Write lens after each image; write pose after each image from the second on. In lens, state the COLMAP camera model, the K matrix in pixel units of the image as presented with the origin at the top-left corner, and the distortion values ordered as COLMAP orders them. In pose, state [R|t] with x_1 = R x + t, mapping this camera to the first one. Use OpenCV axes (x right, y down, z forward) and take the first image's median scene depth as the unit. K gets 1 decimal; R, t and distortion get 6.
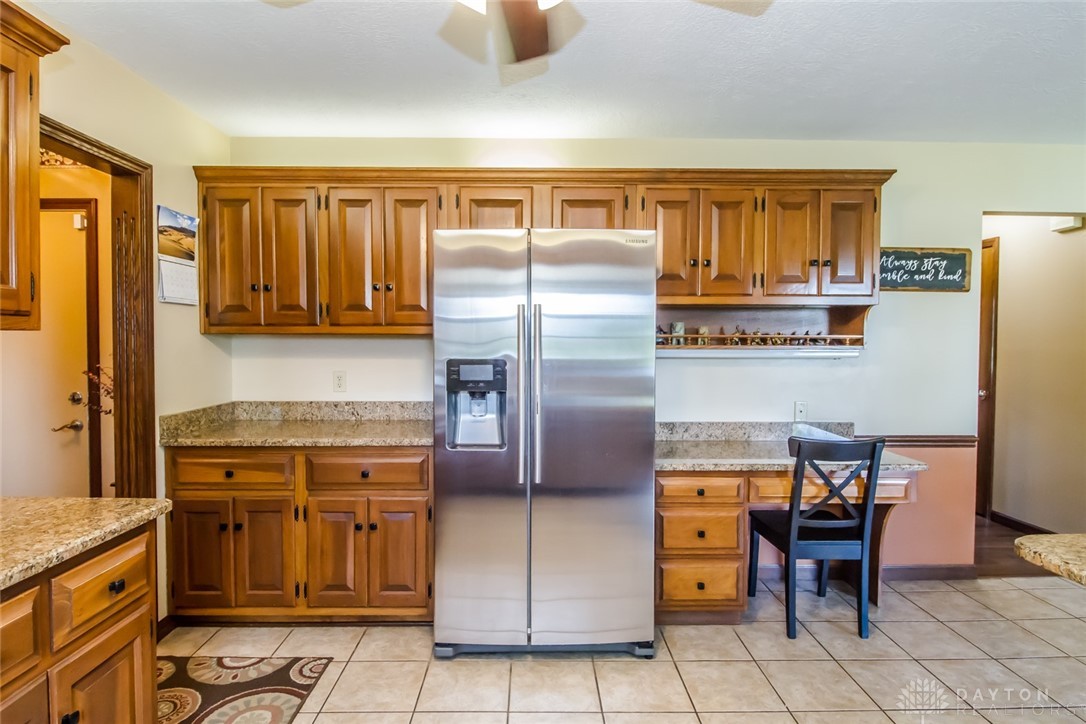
lens RADIAL K [[595.7, 0, 568.1], [0, 595.7, 352.3], [0, 0, 1]] dist [0.000935, -0.009947]
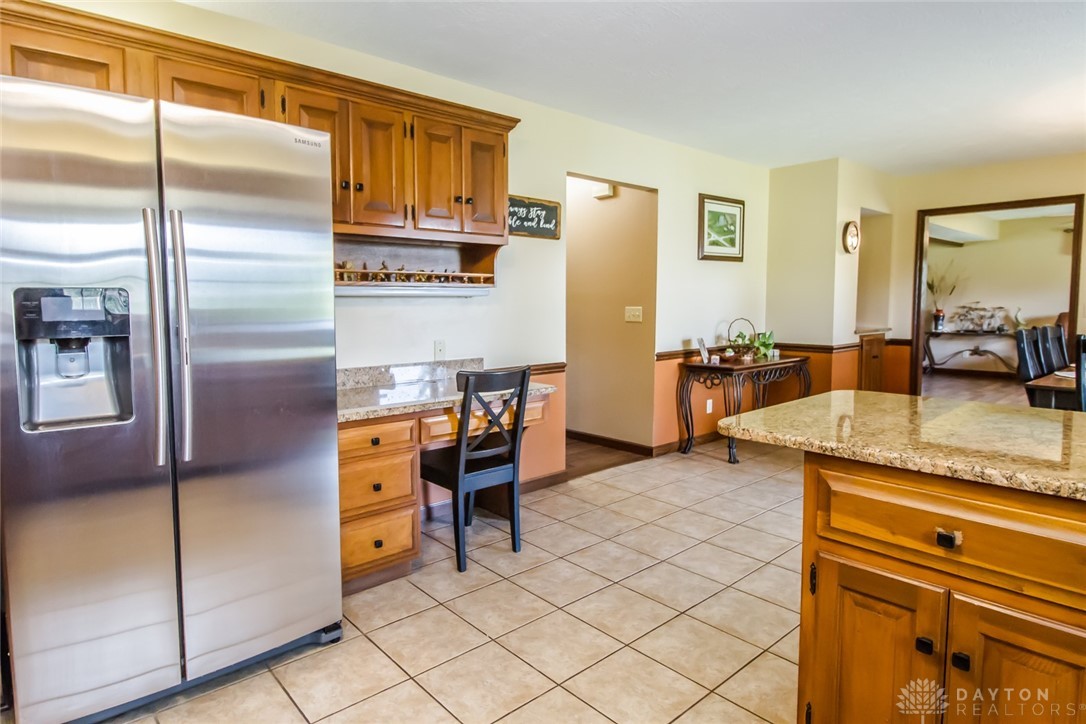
lens RADIAL K [[595.7, 0, 517.2], [0, 595.7, 338.2], [0, 0, 1]] dist [0.000935, -0.009947]
pose [[0.776685, -0.047556, 0.628091, -0.163544], [0.020754, 0.998537, 0.049940, 0.038187], [-0.629547, -0.025753, 0.776536, 0.168300]]
